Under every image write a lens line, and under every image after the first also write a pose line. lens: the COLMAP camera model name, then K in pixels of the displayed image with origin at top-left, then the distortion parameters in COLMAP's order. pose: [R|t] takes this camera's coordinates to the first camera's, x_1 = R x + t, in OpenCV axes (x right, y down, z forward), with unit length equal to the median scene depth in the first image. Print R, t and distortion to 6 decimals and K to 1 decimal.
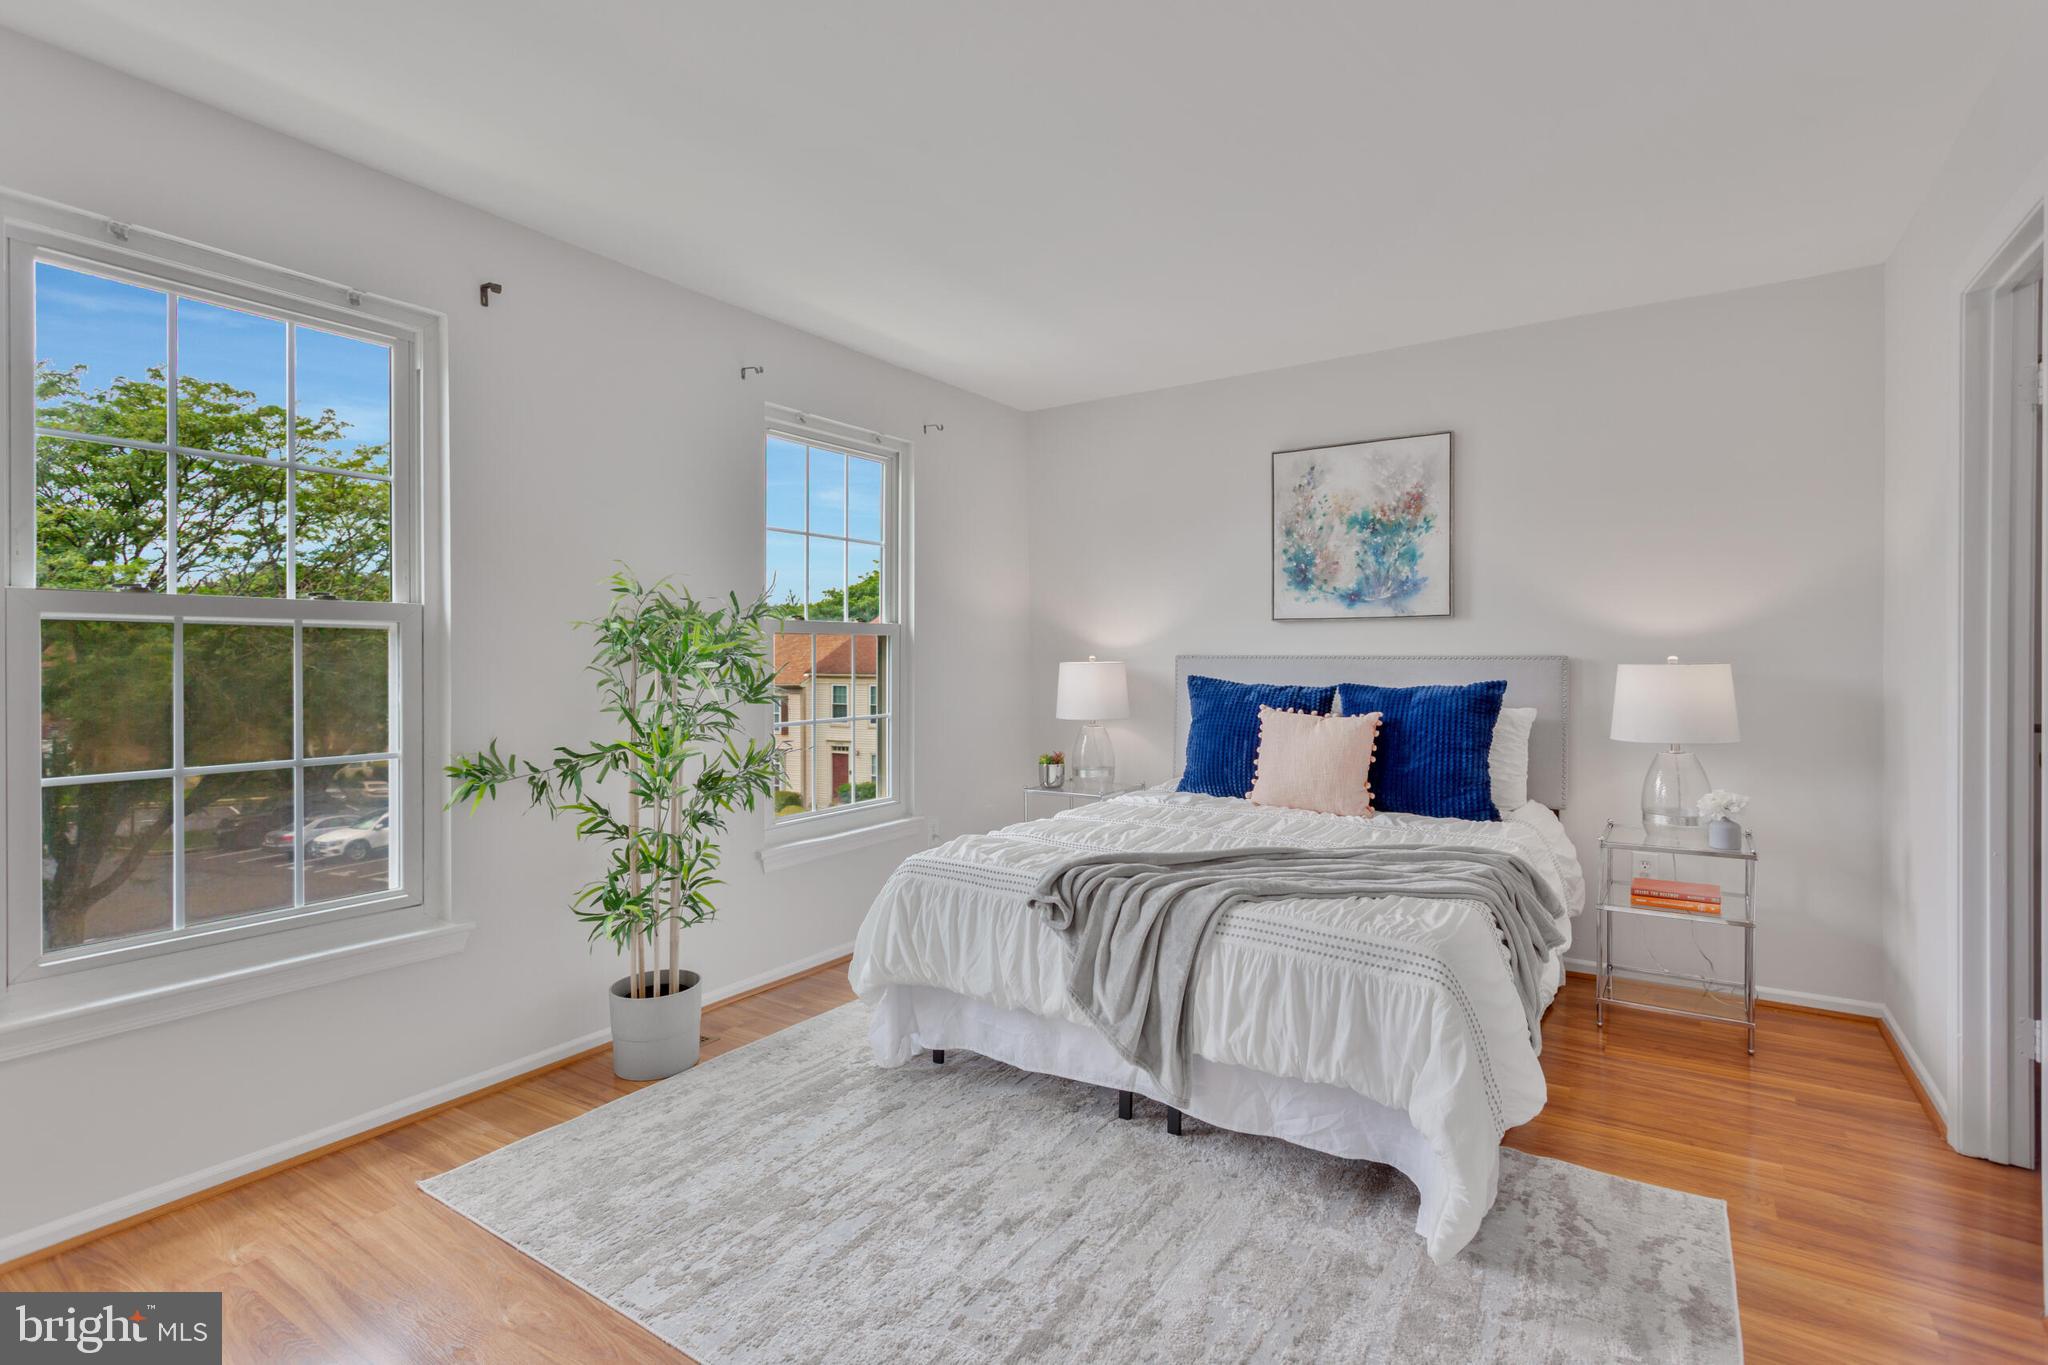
lens RADIAL K [[966.4, 0, 1035.8], [0, 966.4, 662.9], [0, 0, 1]] dist [0.006235, 0.001900]
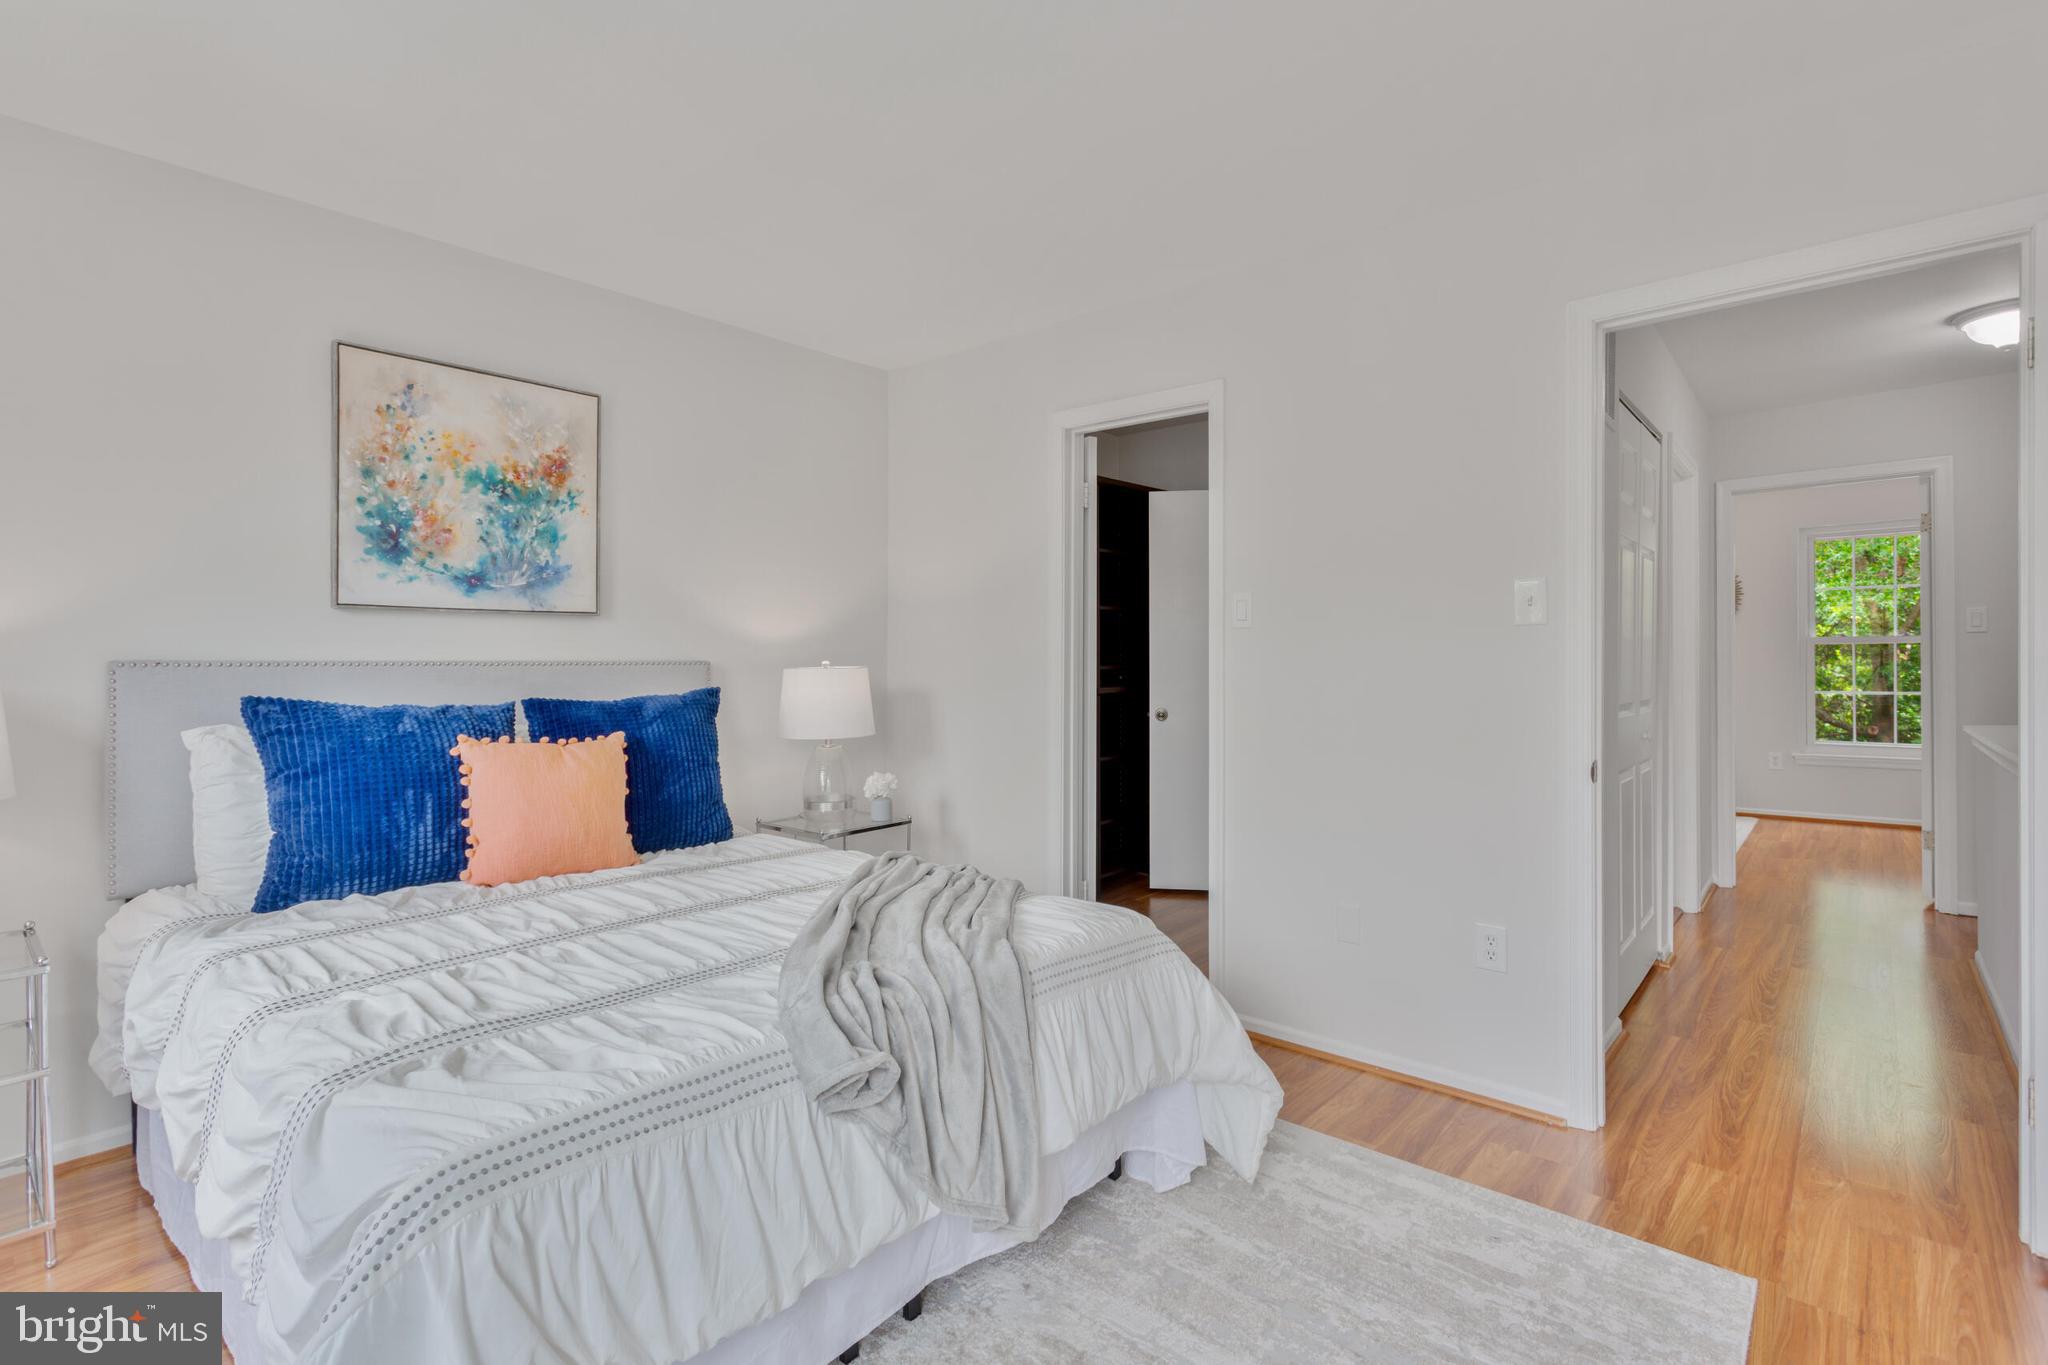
lens RADIAL K [[966.4, 0, 1035.8], [0, 966.4, 662.9], [0, 0, 1]] dist [0.006235, 0.001900]
pose [[0.135578, -0.002958, 0.990762, -0.346849], [0.011069, 0.999938, 0.001471, -0.002673], [-0.990705, 0.010768, 0.135602, 0.493819]]
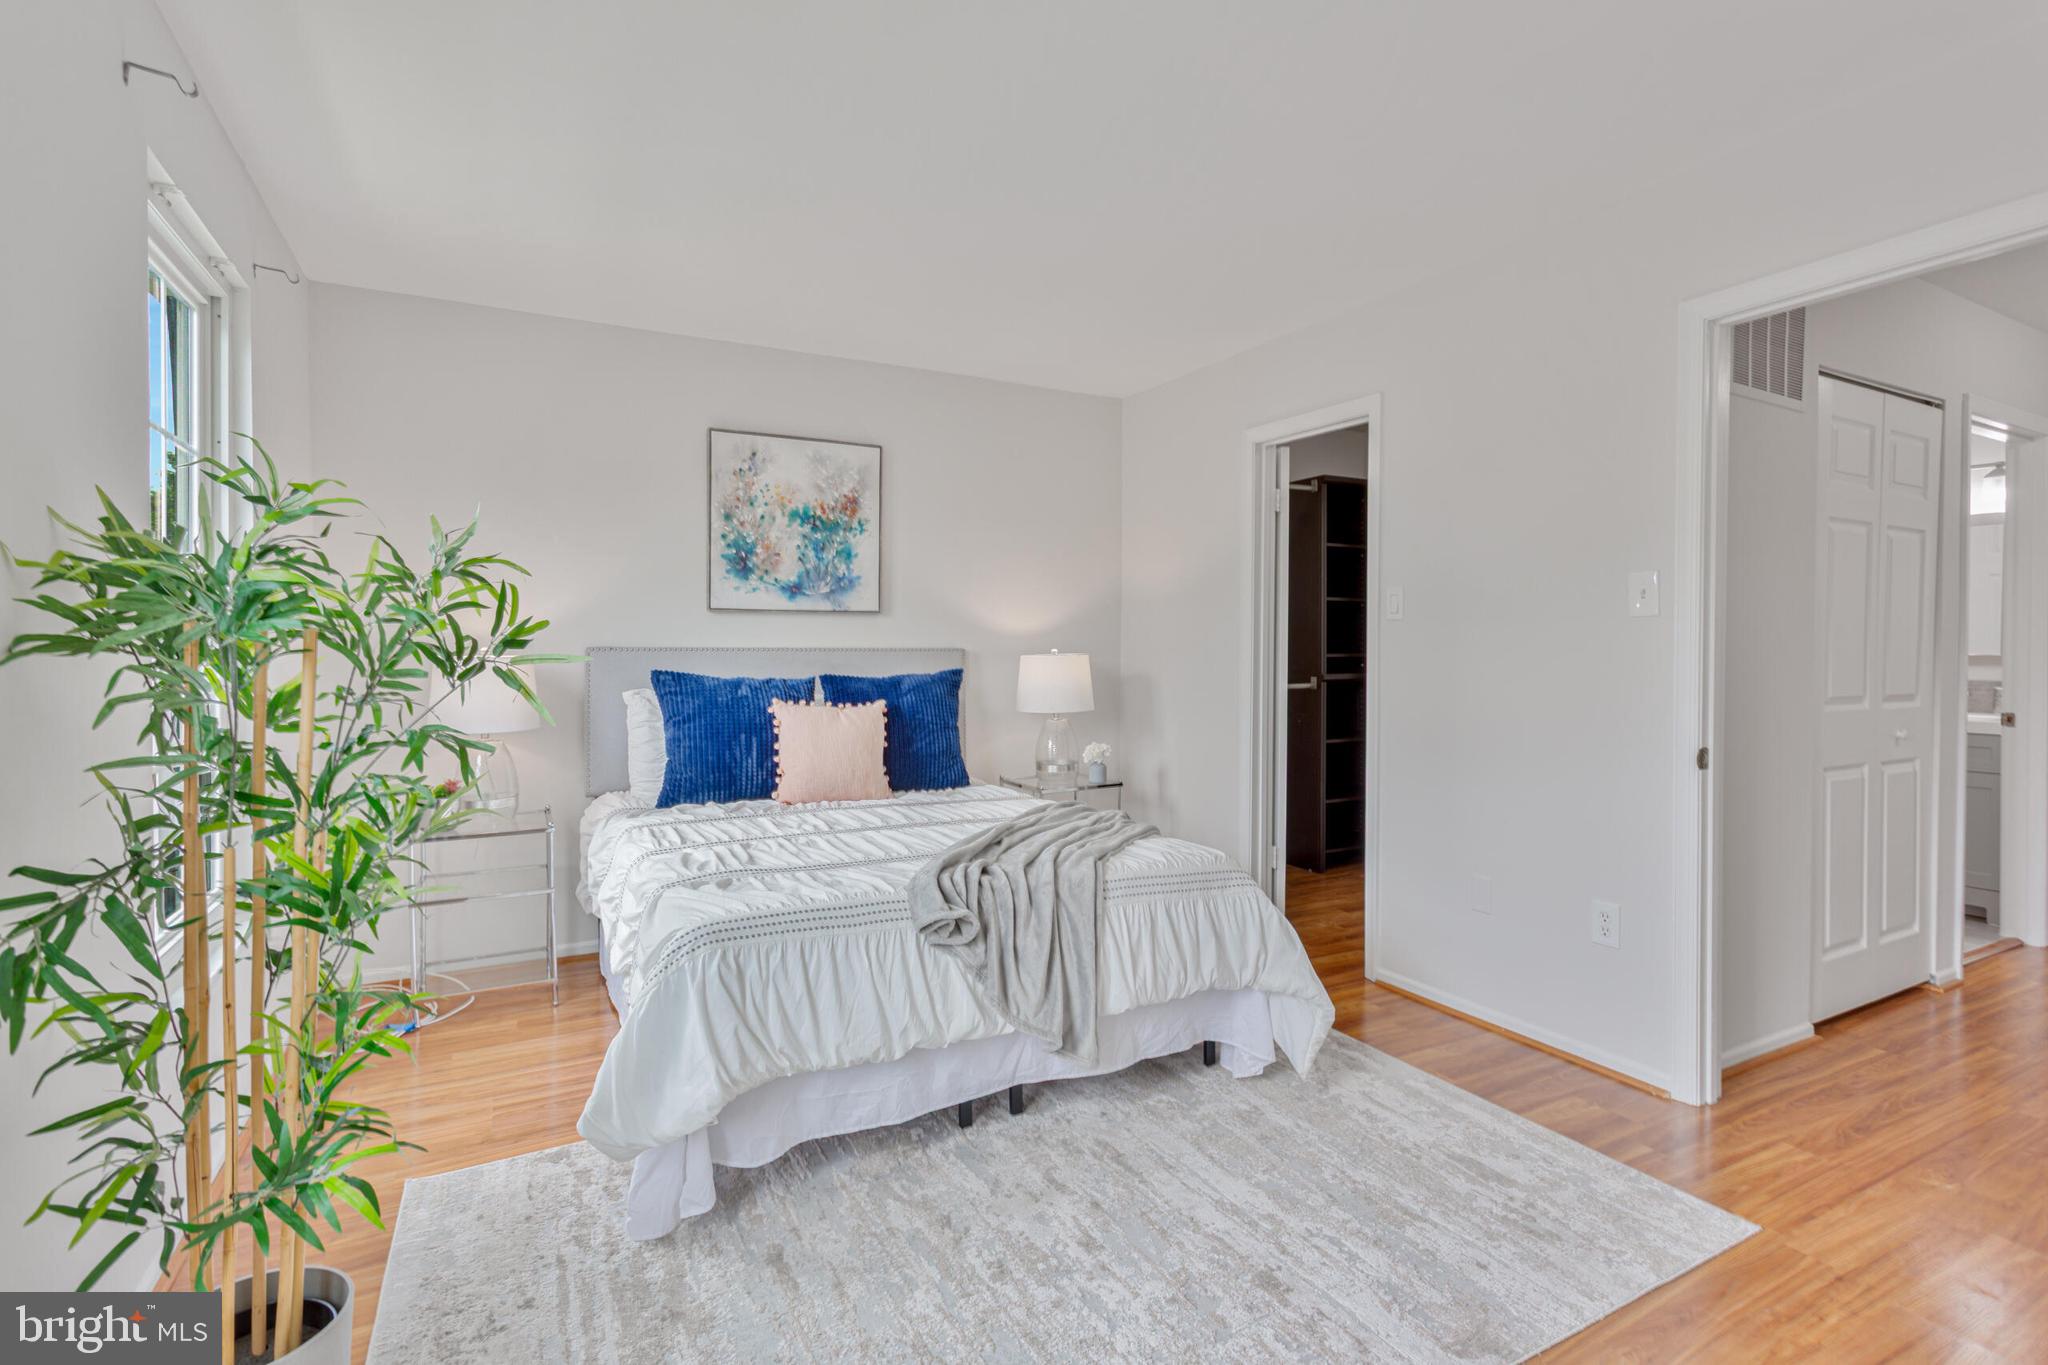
lens RADIAL K [[966.4, 0, 1035.8], [0, 966.4, 662.9], [0, 0, 1]] dist [0.006235, 0.001900]
pose [[0.472383, -0.012444, 0.881306, -0.456706], [0.005345, 0.999922, 0.011254, -0.001517], [-0.881377, -0.000606, 0.472413, 0.306604]]
